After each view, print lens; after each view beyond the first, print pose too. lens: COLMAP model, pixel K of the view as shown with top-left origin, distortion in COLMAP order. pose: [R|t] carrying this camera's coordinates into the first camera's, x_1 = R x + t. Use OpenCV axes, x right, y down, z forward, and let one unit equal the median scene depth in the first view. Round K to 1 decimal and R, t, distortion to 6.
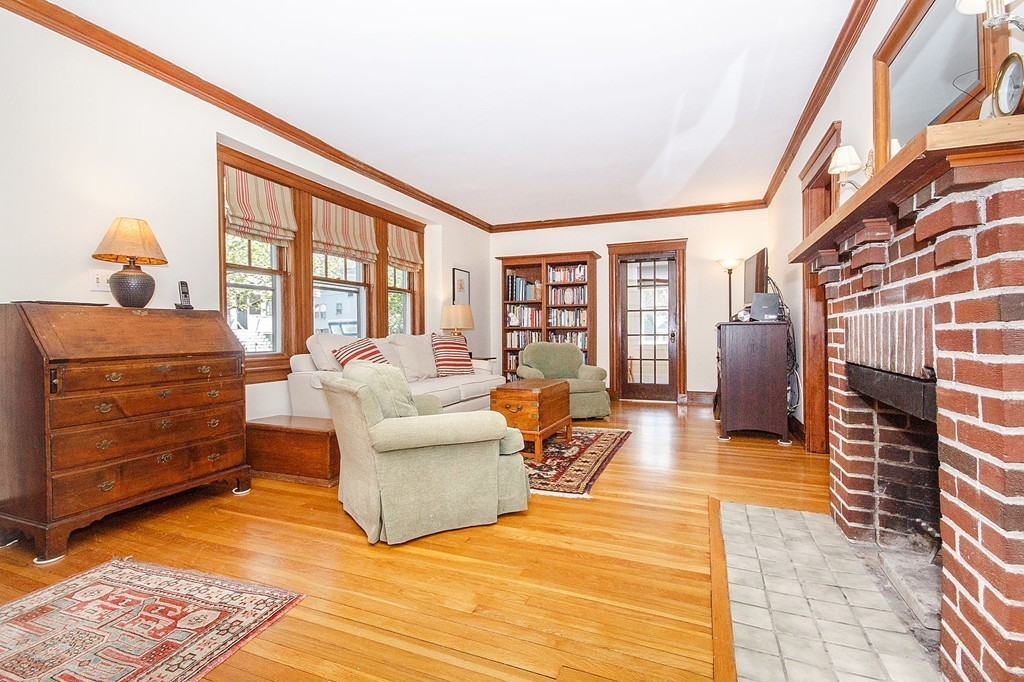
lens RADIAL K [[473.9, 0, 512.0], [0, 473.9, 341.0], [0, 0, 1]] dist [0.000564, -0.000508]
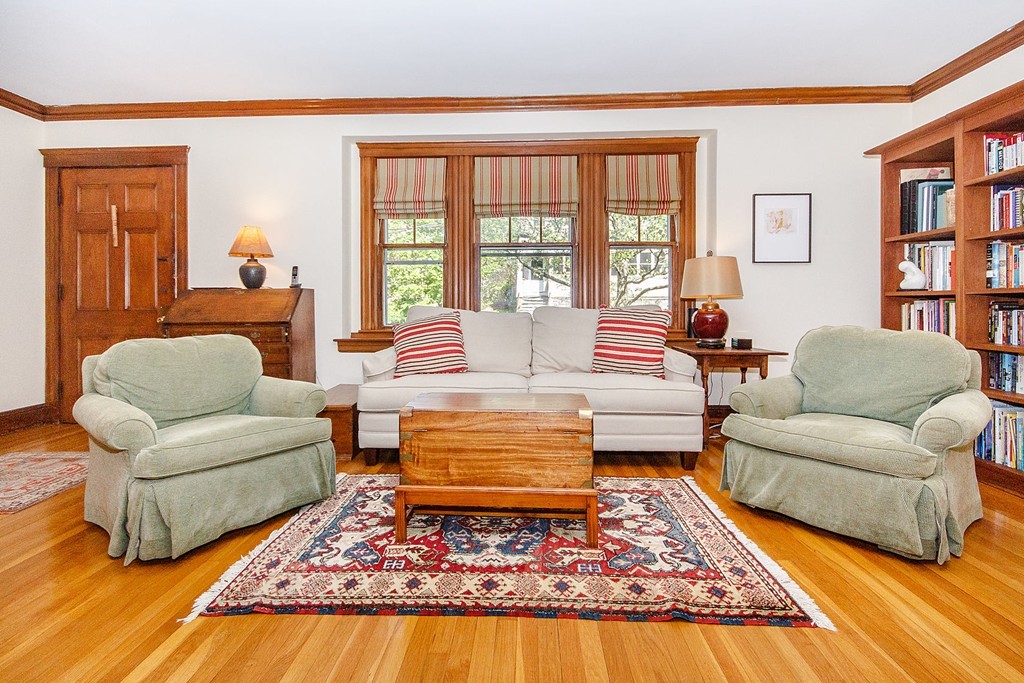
lens RADIAL K [[497.5, 0, 507.8], [0, 497.5, 312.9], [0, 0, 1]] dist [0.001375, 0.000074]
pose [[0.333606, 0.010220, -0.942657, 0.569022], [-0.012701, 0.999899, 0.006345, -0.012209], [0.942627, 0.009856, 0.333702, 0.818183]]
